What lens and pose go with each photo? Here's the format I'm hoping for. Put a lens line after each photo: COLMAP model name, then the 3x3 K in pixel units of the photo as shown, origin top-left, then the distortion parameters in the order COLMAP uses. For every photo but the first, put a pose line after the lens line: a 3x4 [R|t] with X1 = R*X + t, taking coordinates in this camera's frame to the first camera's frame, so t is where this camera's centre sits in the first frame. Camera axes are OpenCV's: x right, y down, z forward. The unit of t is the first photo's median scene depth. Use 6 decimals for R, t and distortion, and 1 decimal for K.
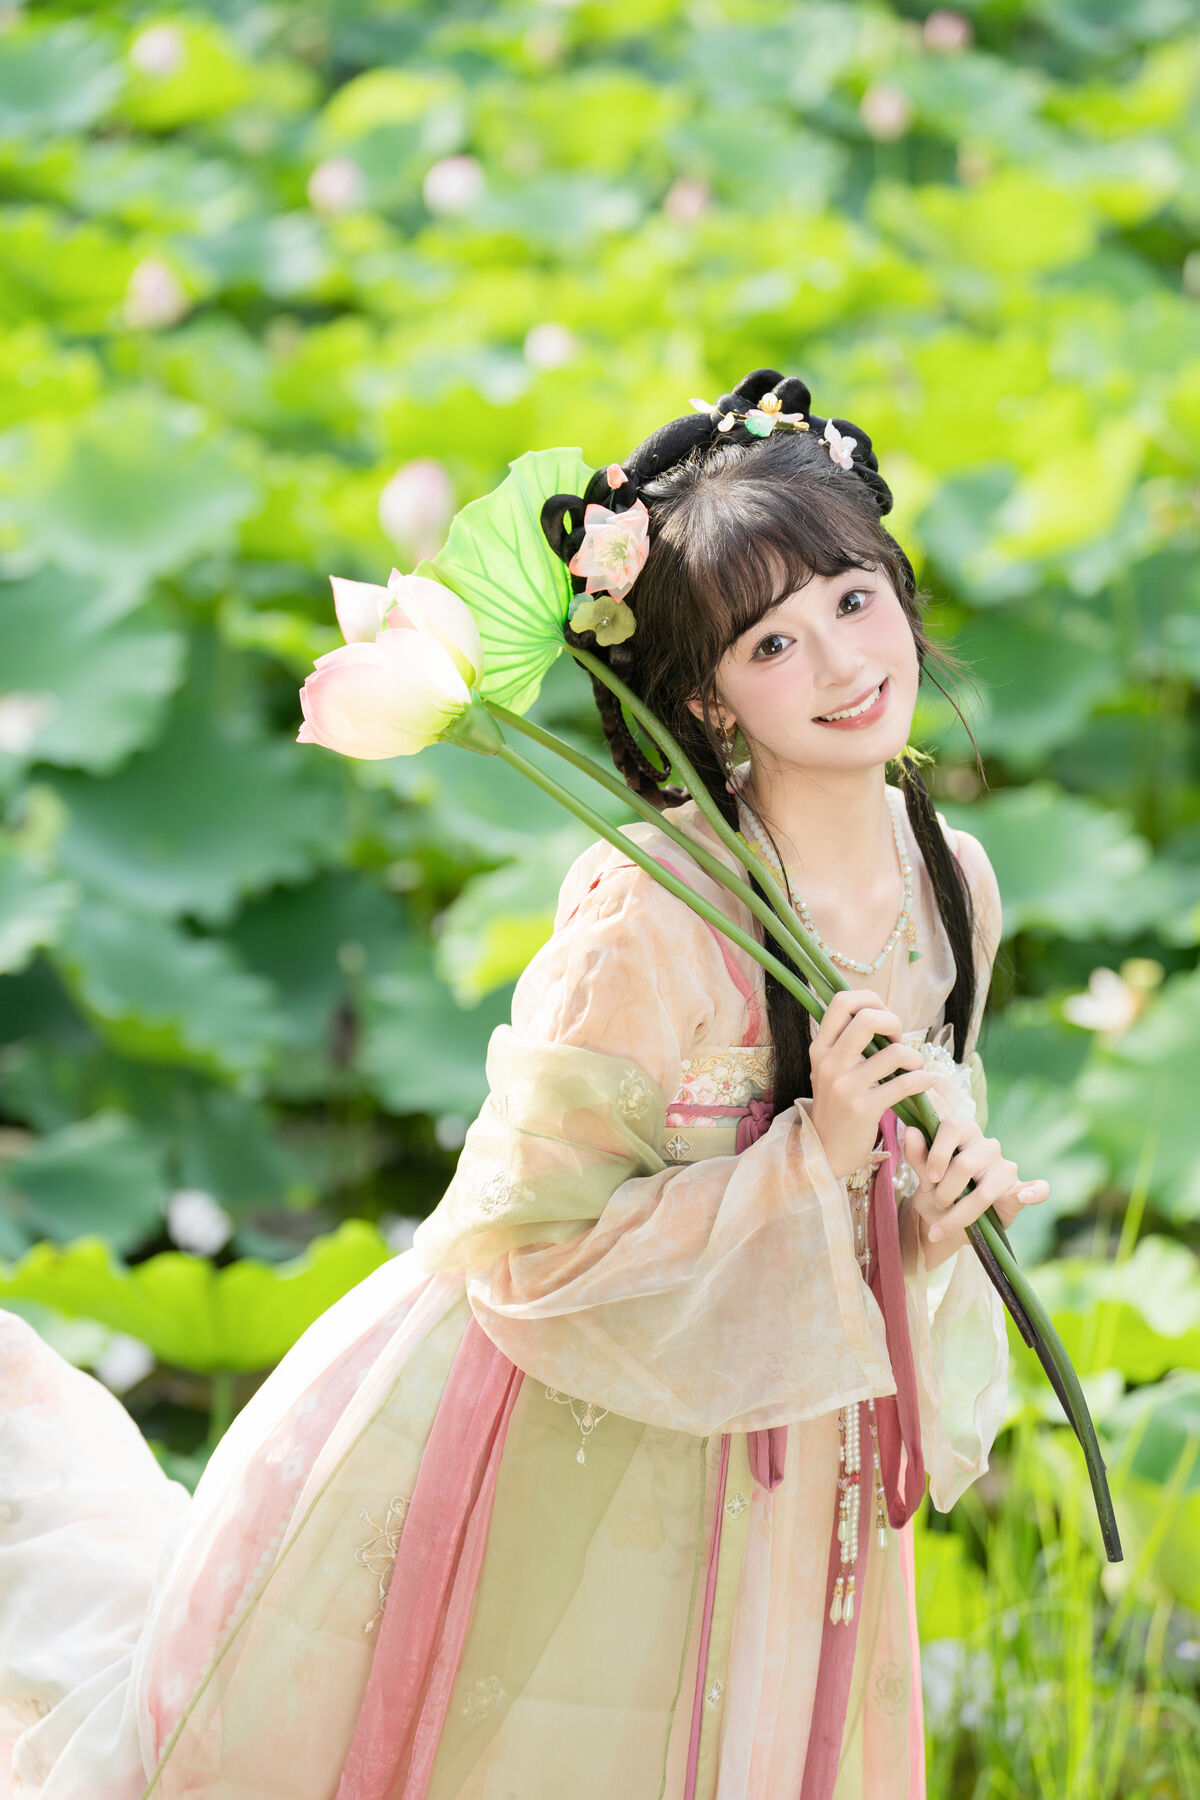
lens RADIAL K [[4912.9, 0, 615.7], [0, 4912.9, 850.1], [0, 0, 1]] dist [0.523535, 0.000000]
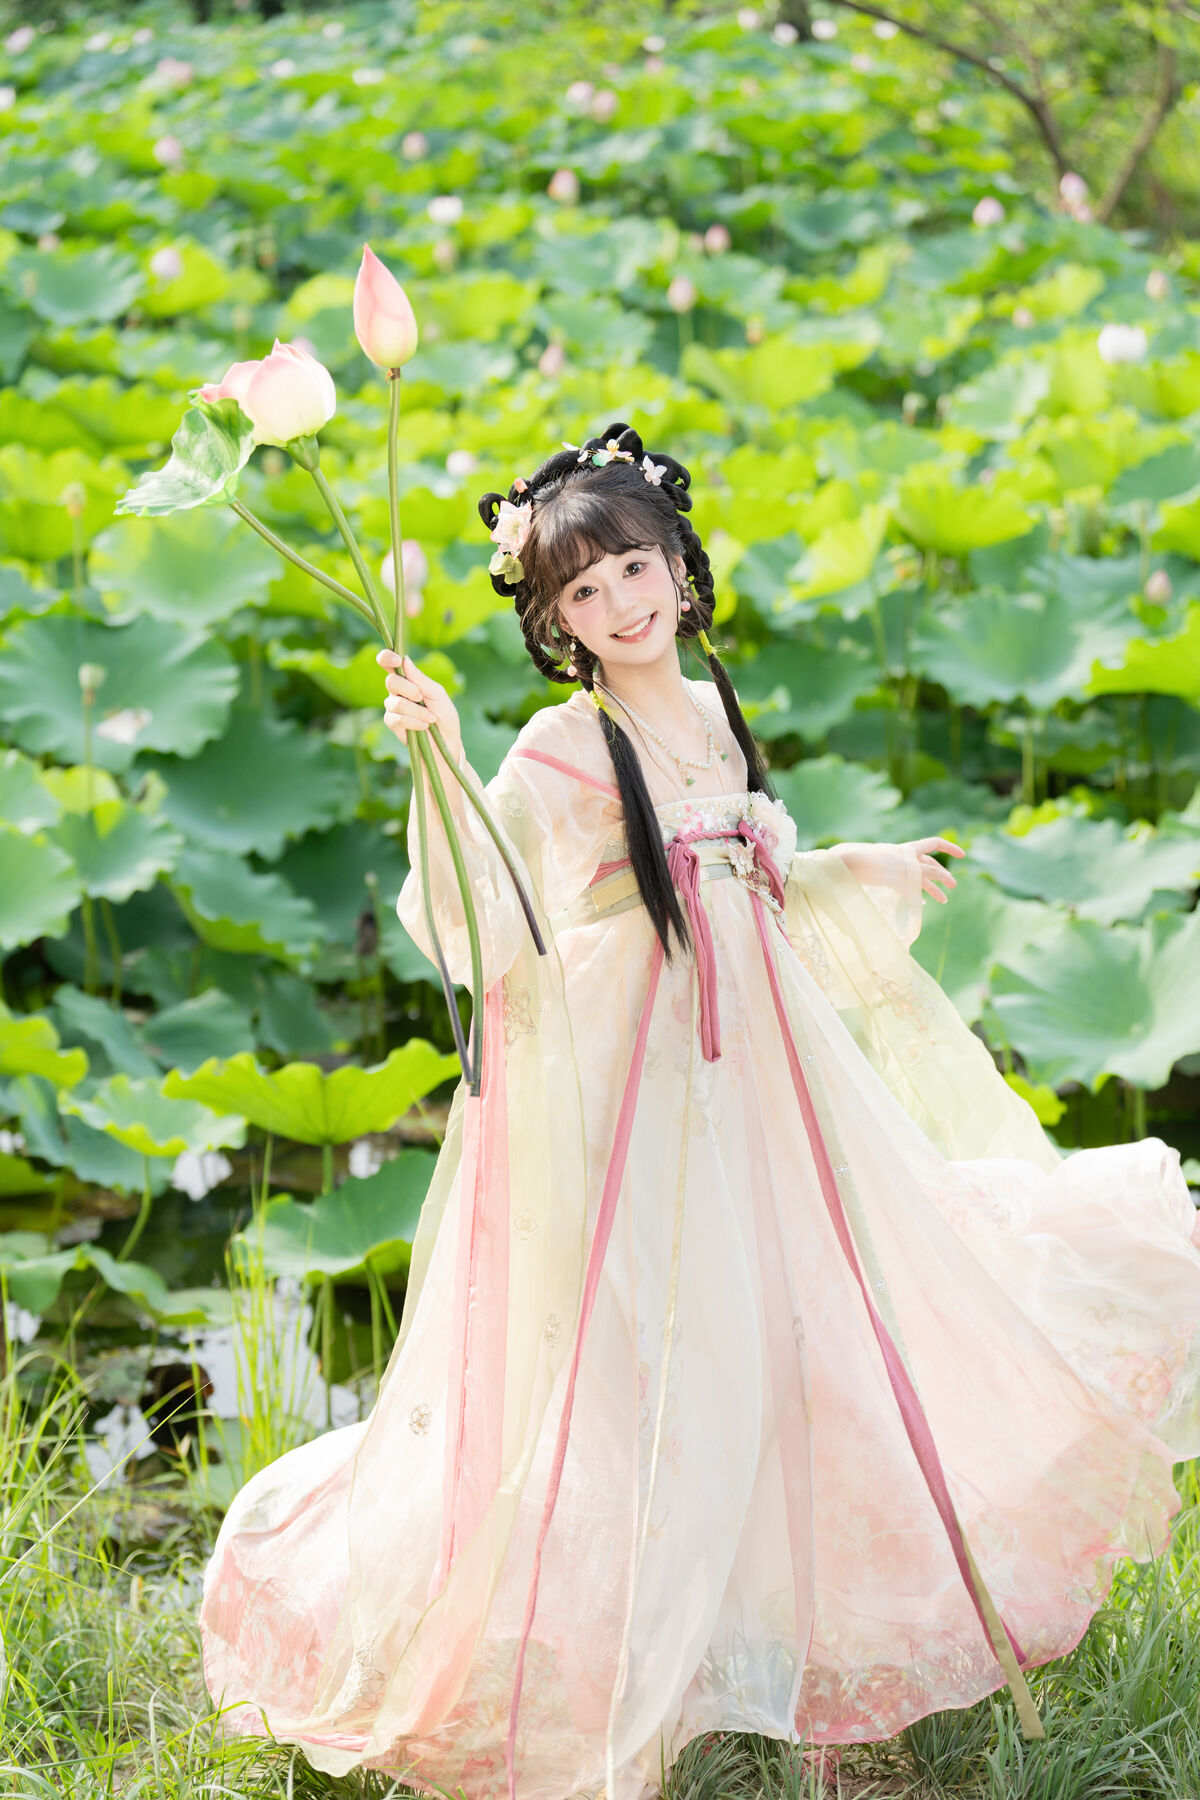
lens RADIAL K [[3671.4, 0, 595.9], [0, 3671.4, 882.6], [0, 0, 1]] dist [0.118663, 0.000000]
pose [[0.998804, -0.026524, 0.041083, -0.026664], [0.026039, 0.999585, 0.012304, 0.009417], [-0.041392, -0.011219, 0.999080, -0.081620]]
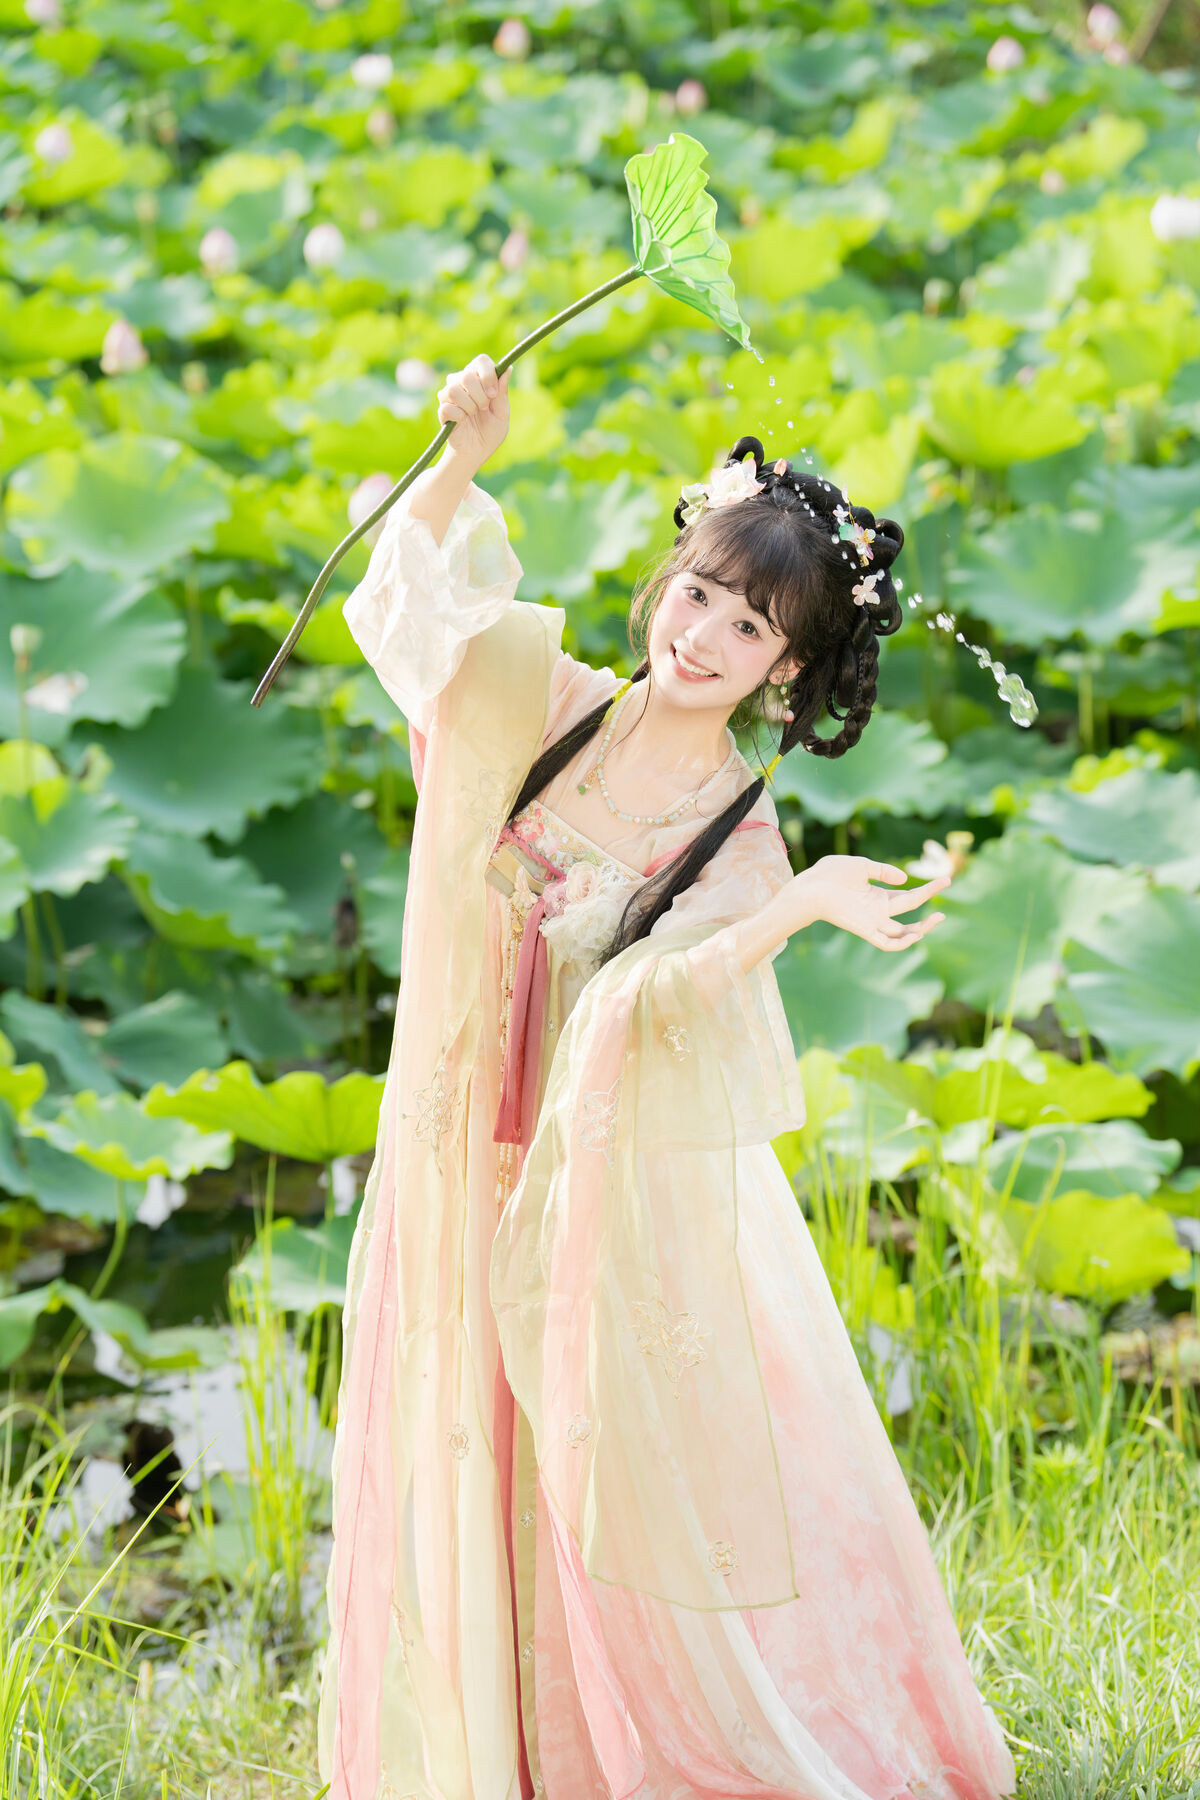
lens RADIAL K [[4366.3, 0, 591.5], [0, 4366.3, 880.5], [0, 0, 1]] dist [0.307098, 0.000000]
pose [[0.997033, -0.053967, 0.054881, -0.045390], [0.052903, 0.998386, 0.020658, 0.005576], [-0.055908, -0.017694, 0.998279, -0.125566]]
